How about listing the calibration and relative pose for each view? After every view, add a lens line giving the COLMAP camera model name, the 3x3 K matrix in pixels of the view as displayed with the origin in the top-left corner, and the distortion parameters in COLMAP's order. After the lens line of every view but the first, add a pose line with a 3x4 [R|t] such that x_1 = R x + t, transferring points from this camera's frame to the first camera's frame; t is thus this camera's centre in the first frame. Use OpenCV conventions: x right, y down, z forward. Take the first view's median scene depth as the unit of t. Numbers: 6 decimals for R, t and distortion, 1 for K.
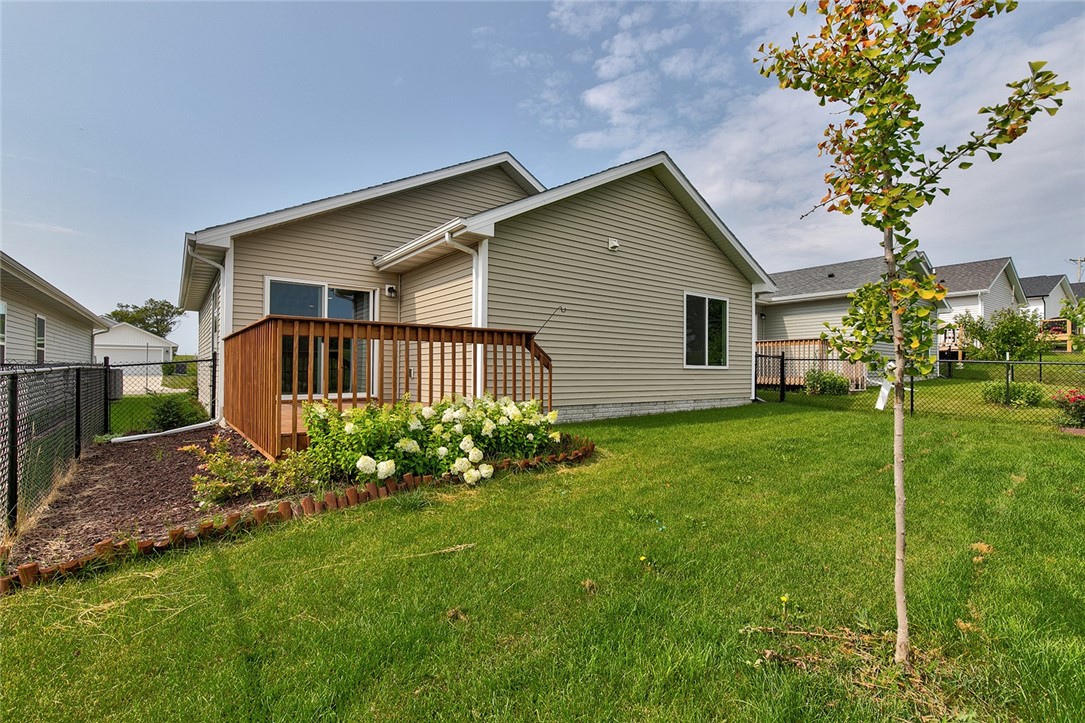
lens RADIAL K [[479.4, 0, 543.4], [0, 479.4, 367.4], [0, 0, 1]] dist [0.004884, -0.000076]
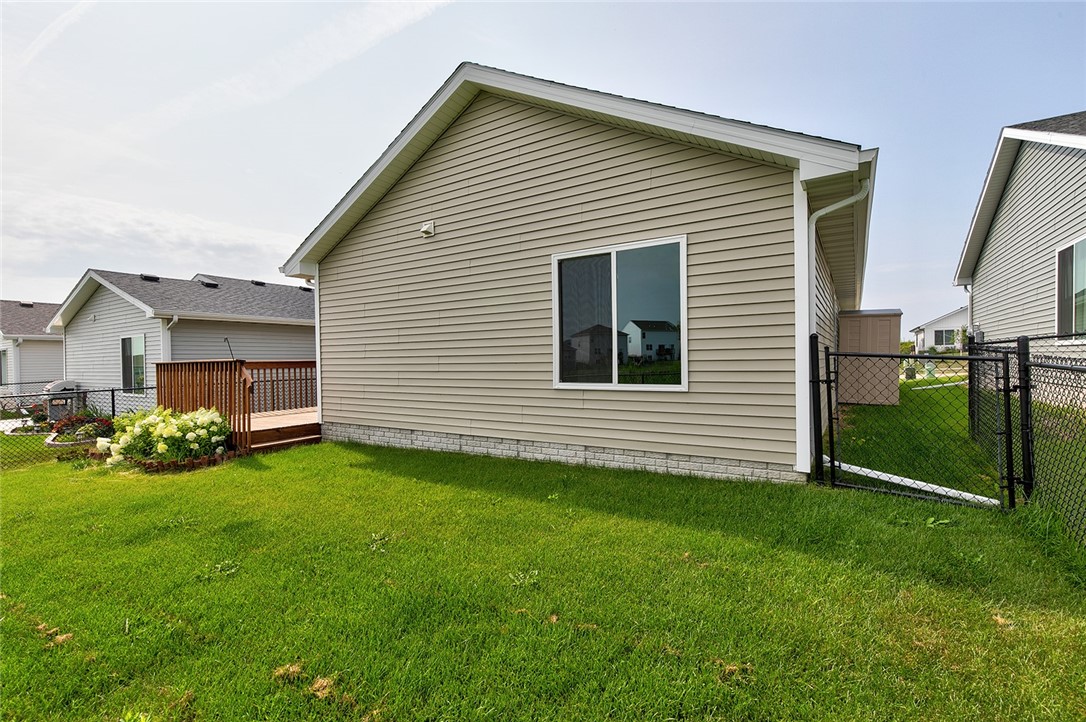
lens RADIAL K [[479.8, 0, 545.3], [0, 479.8, 358.7], [0, 0, 1]] dist [0.004884, -0.000076]
pose [[0.372223, -0.015365, -0.928016, 0.792301], [0.023863, 0.999691, -0.006980, -0.028614], [0.927836, -0.019547, 0.372475, 0.739947]]
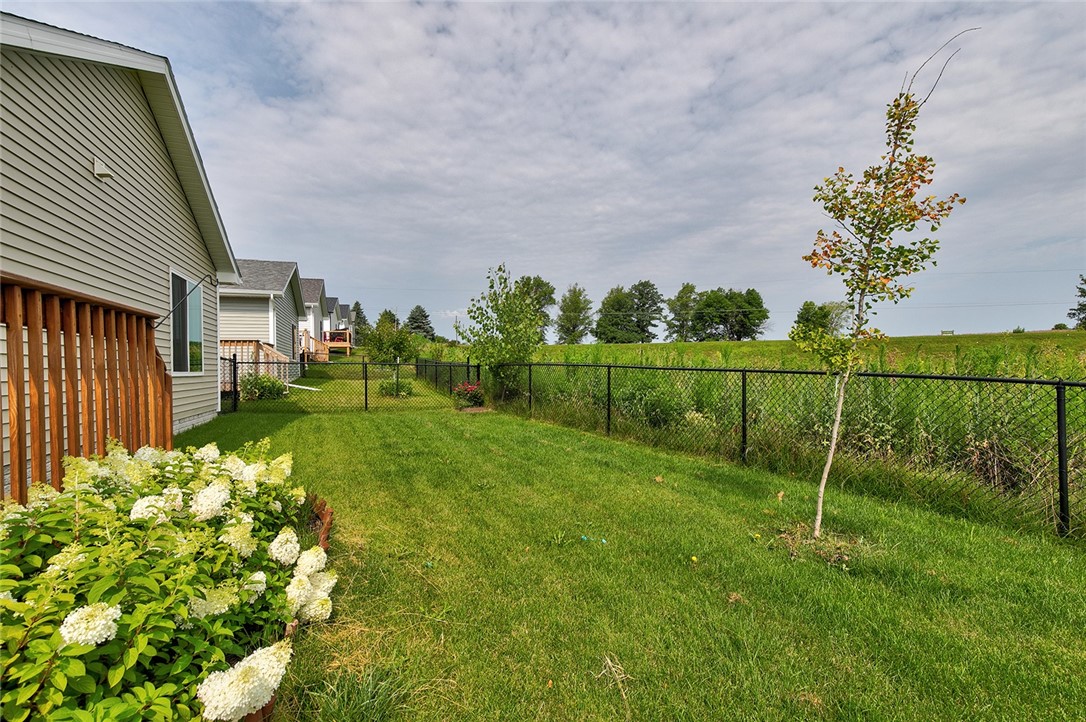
lens RADIAL K [[479.8, 0, 544.0], [0, 479.8, 362.9], [0, 0, 1]] dist [0.004884, -0.000076]
pose [[0.251382, -0.006073, 0.967869, -0.243562], [0.013718, 0.999902, 0.002711, -0.012240], [-0.967791, 0.012595, 0.251441, 0.278805]]
